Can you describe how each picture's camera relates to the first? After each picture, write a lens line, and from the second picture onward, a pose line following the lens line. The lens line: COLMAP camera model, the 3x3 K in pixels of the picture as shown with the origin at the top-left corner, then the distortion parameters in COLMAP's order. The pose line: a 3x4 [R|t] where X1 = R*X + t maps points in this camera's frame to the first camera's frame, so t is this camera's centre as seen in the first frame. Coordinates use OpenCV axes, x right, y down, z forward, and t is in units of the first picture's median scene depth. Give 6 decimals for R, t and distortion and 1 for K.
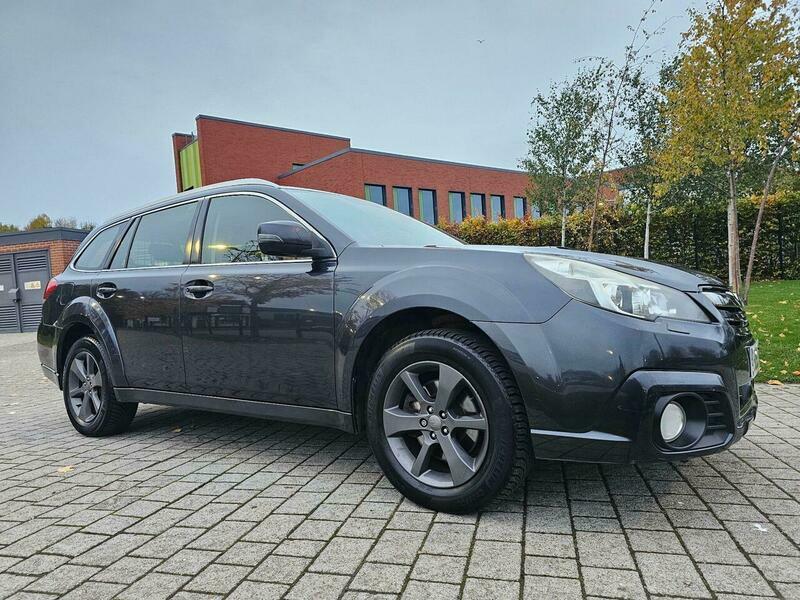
lens RADIAL K [[542.5, 0, 390.3], [0, 542.5, 298.8], [0, 0, 1]] dist [0.047453, -0.034703]
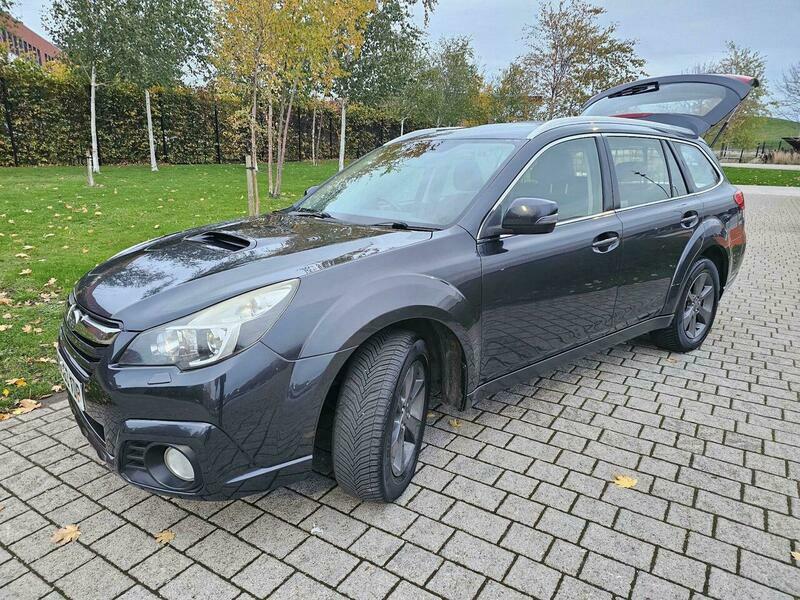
lens RADIAL K [[542.5, 0, 401.9], [0, 542.5, 296.1], [0, 0, 1]] dist [0.047453, -0.034703]
pose [[0.300357, -0.189623, 0.934788, -1.657714], [-0.035062, 0.977182, 0.209489, -0.139468], [-0.953182, -0.095697, 0.286855, 1.314371]]
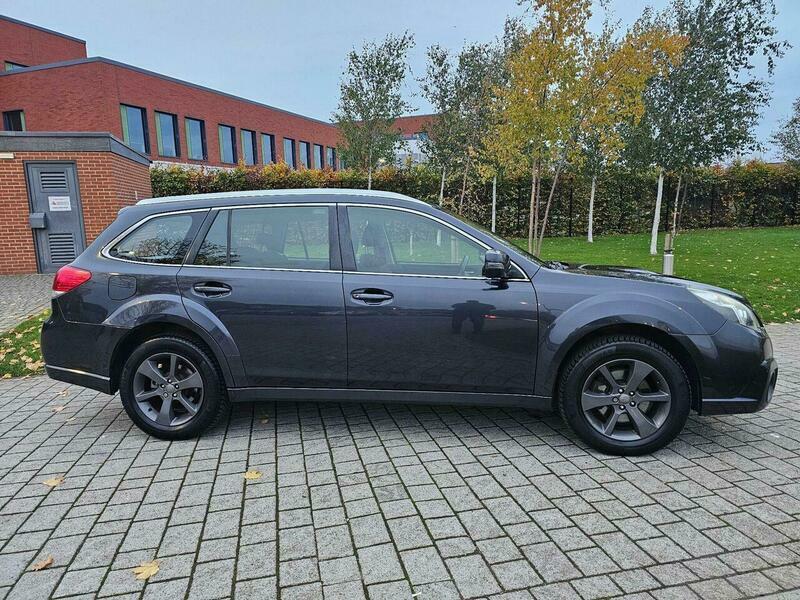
lens RADIAL K [[542.5, 0, 402.8], [0, 542.5, 293.7], [0, 0, 1]] dist [0.047453, -0.034703]
pose [[0.877968, -0.024431, 0.478095, -0.975057], [-0.027252, 0.994527, 0.100867, -0.162789], [-0.477943, -0.101587, 0.872497, 0.011554]]
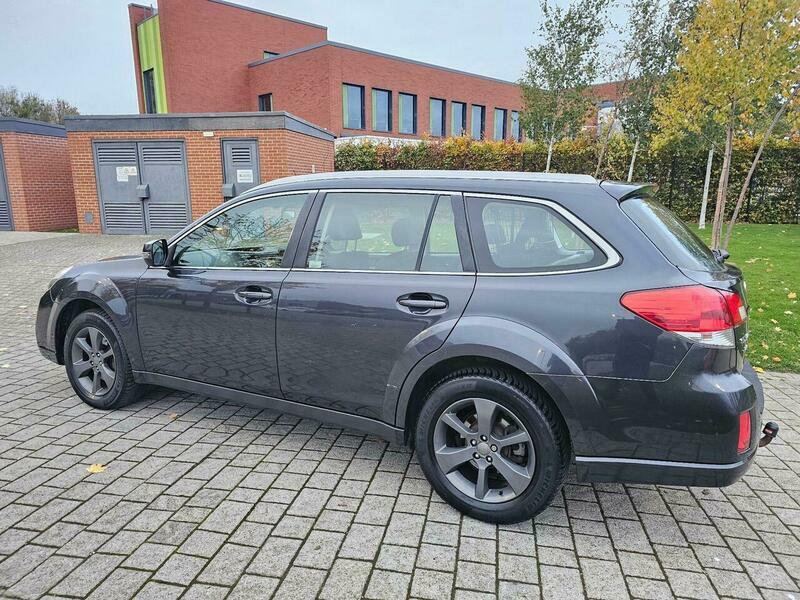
lens RADIAL K [[542.5, 0, 398.5], [0, 542.5, 288.1], [0, 0, 1]] dist [0.047453, -0.034703]
pose [[0.994961, 0.050819, 0.086425, -0.188540], [-0.064260, 0.984917, 0.160650, -0.247014], [-0.076958, -0.165395, 0.983220, 0.047228]]
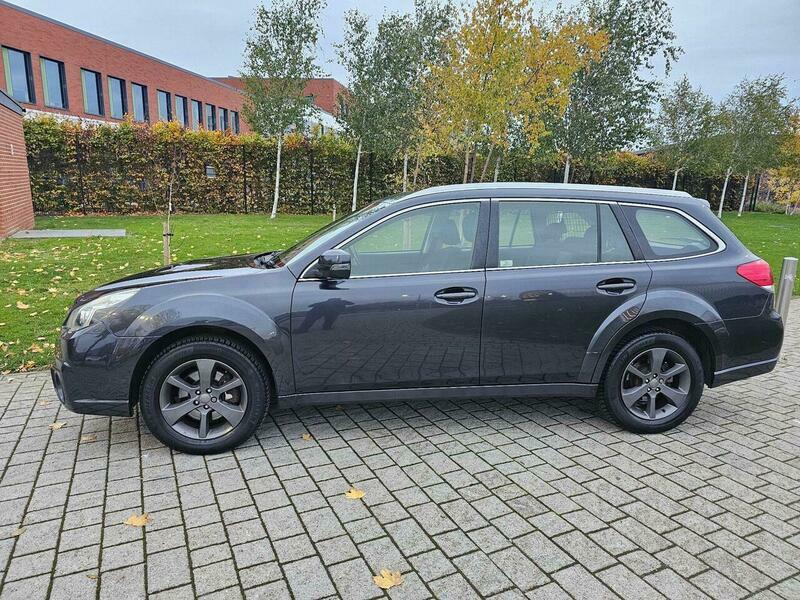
lens RADIAL K [[542.5, 0, 394.5], [0, 542.5, 294.3], [0, 0, 1]] dist [0.047453, -0.034703]
pose [[0.751468, -0.047195, 0.658080, -1.368995], [-0.066427, 0.986958, 0.146634, -0.203511], [-0.656417, -0.153905, 0.738532, 0.386632]]
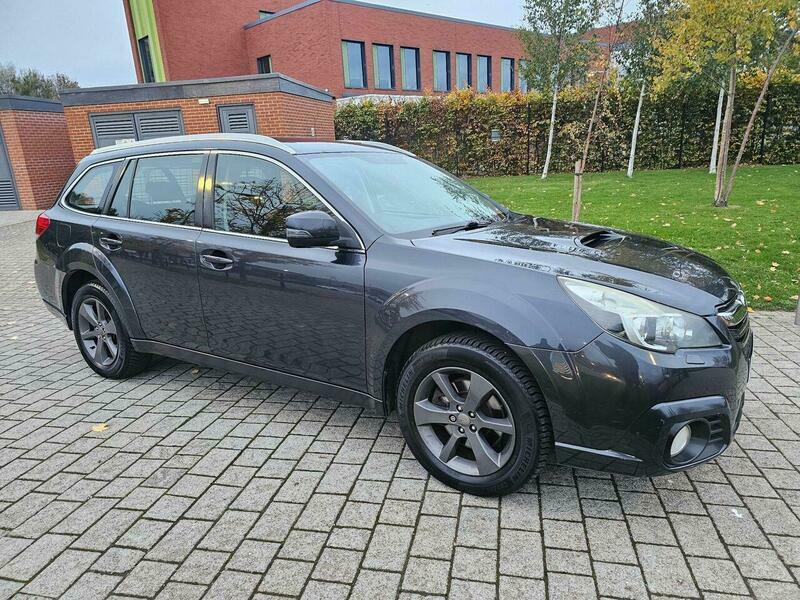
lens RADIAL K [[542.5, 0, 402.3], [0, 542.5, 296.8], [0, 0, 1]] dist [0.047453, -0.034703]
pose [[0.997814, -0.002079, 0.066054, -0.095914], [-0.014098, 0.969801, 0.243488, -0.235377], [-0.064566, -0.243887, 0.967652, 0.004104]]
